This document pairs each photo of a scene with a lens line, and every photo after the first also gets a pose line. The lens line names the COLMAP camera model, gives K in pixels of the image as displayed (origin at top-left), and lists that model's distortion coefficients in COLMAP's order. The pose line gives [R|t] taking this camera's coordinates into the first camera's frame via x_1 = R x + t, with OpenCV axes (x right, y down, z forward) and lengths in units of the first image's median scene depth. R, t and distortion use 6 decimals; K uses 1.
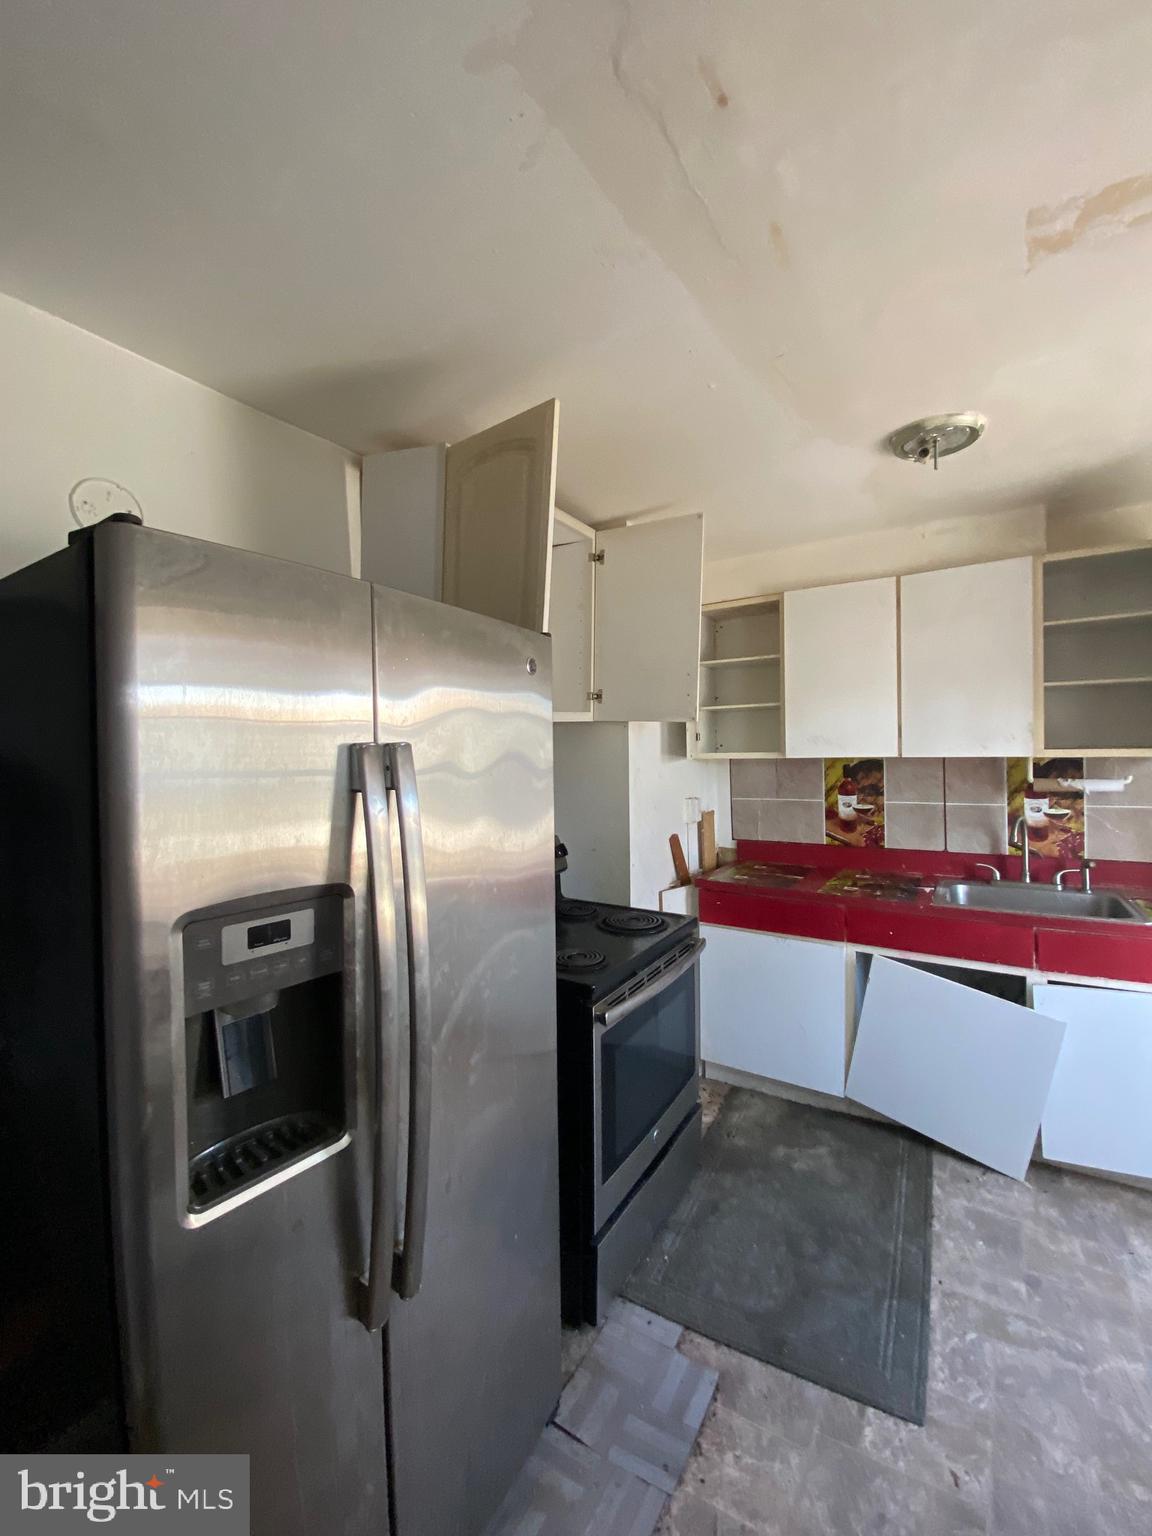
lens RADIAL K [[627.3, 0, 583.0], [0, 627.3, 770.5], [0, 0, 1]] dist [0.008179, -0.016587]
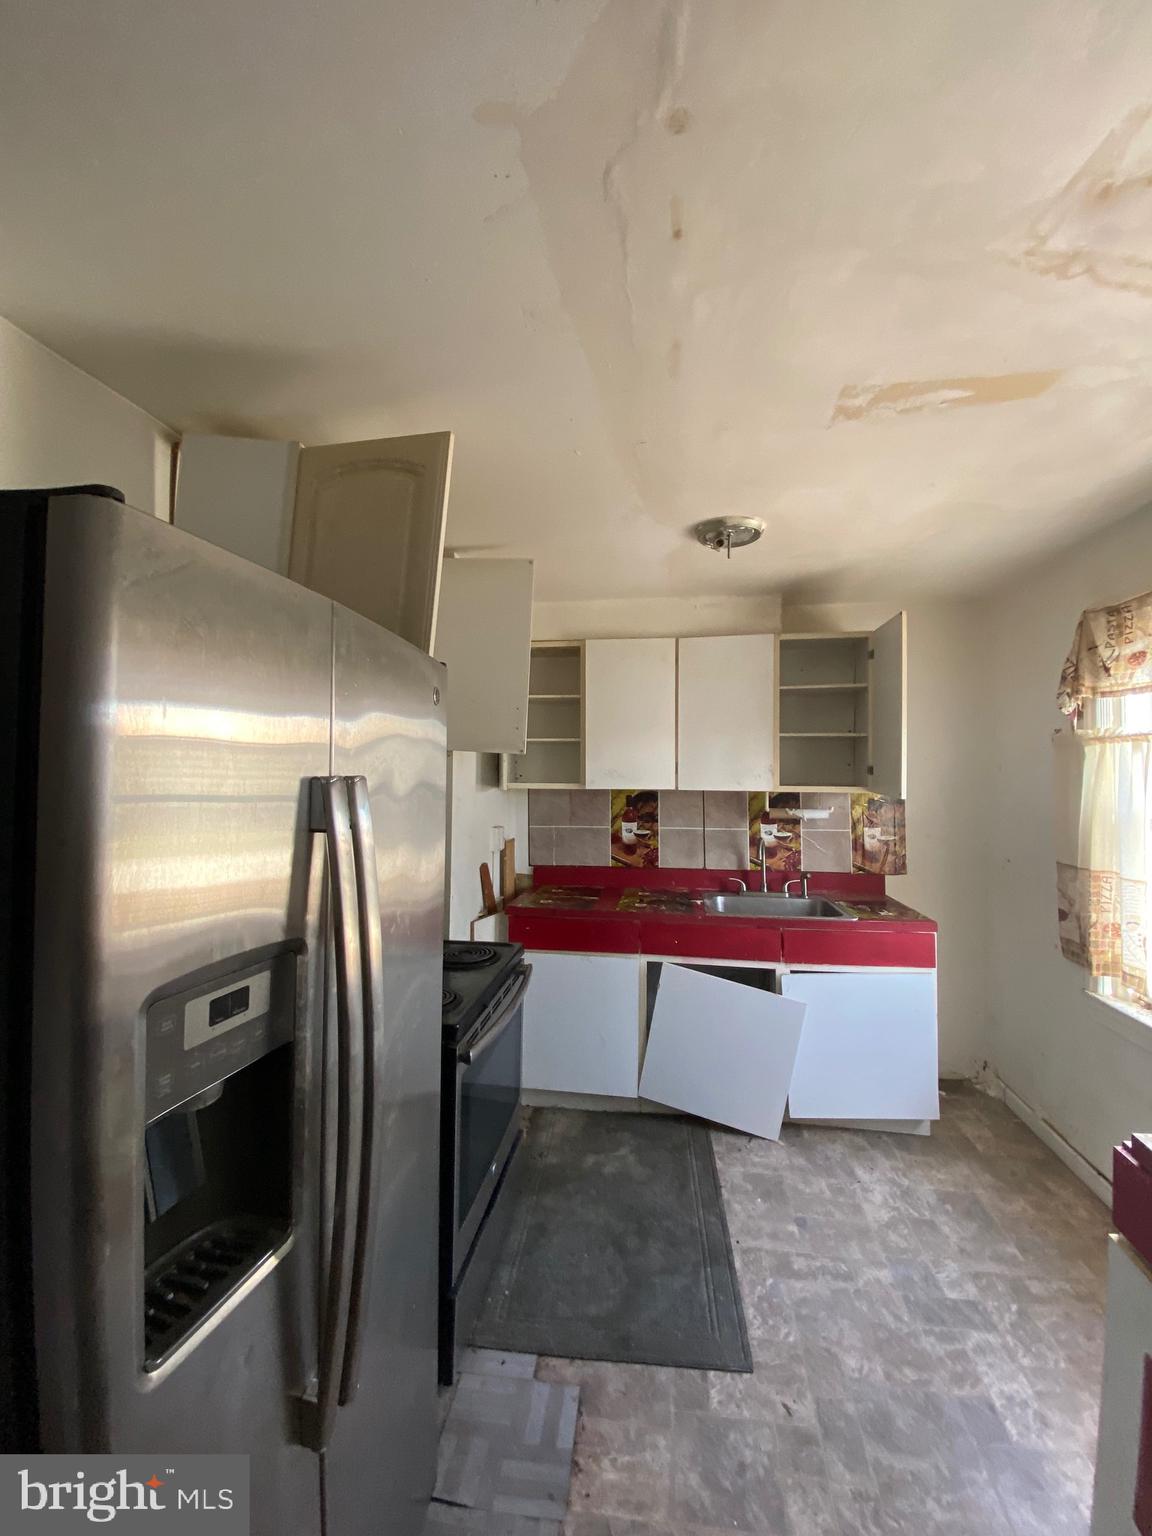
lens RADIAL K [[623.8, 0, 576.0], [0, 623.8, 768.0], [0, 0, 1]] dist [0.014566, -0.020532]
pose [[0.912961, 0.026770, 0.407168, -0.186395], [-0.008641, 0.998890, -0.046299, -0.008640], [-0.407956, 0.038750, 0.912179, 0.018689]]
